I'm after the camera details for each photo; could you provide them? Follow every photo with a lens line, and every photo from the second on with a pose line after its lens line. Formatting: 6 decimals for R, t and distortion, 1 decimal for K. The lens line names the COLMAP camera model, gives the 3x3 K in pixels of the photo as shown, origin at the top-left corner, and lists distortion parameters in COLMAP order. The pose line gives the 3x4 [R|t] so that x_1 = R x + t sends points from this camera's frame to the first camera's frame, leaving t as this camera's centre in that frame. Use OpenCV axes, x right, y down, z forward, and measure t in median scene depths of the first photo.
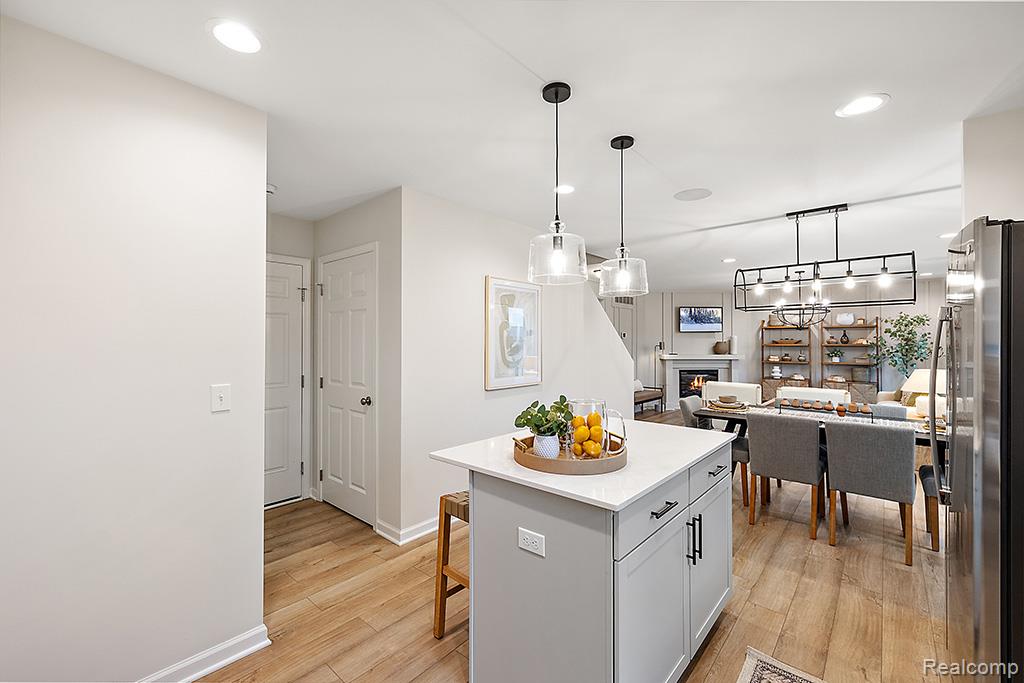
lens RADIAL K [[435.0, 0, 508.4], [0, 435.0, 342.1], [0, 0, 1]] dist [-0.000195, -0.000001]
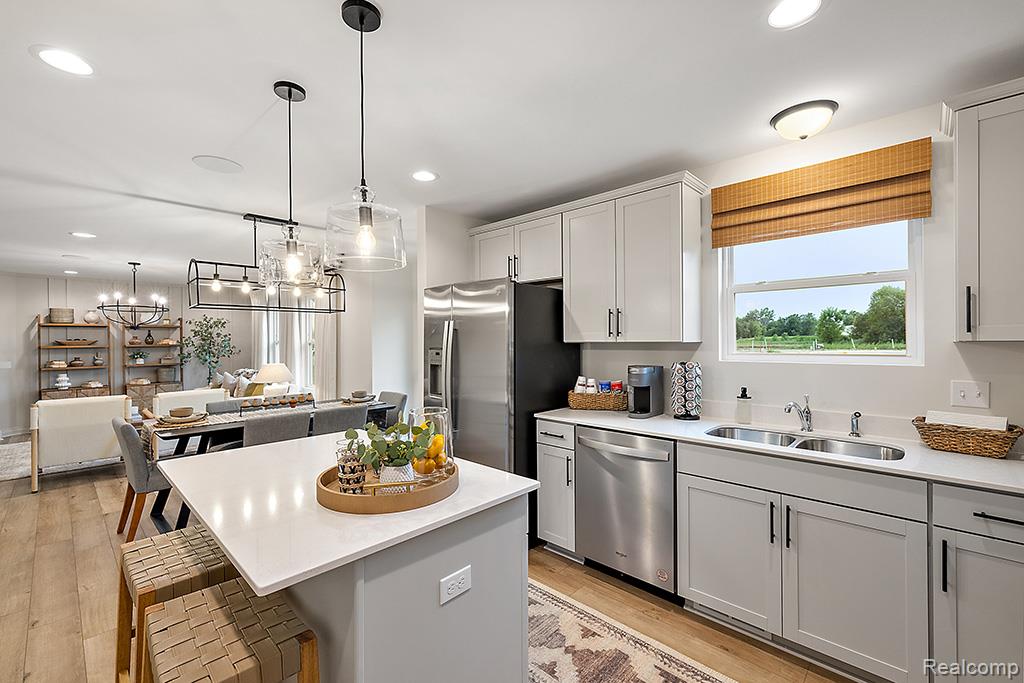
lens RADIAL K [[435.0, 0, 508.4], [0, 435.0, 342.1], [0, 0, 1]] dist [-0.000195, -0.000001]
pose [[0.044687, -0.009197, 0.998959, -0.148920], [0.008928, 0.999921, 0.008807, -0.002324], [-0.998961, 0.008525, 0.044765, 0.165824]]
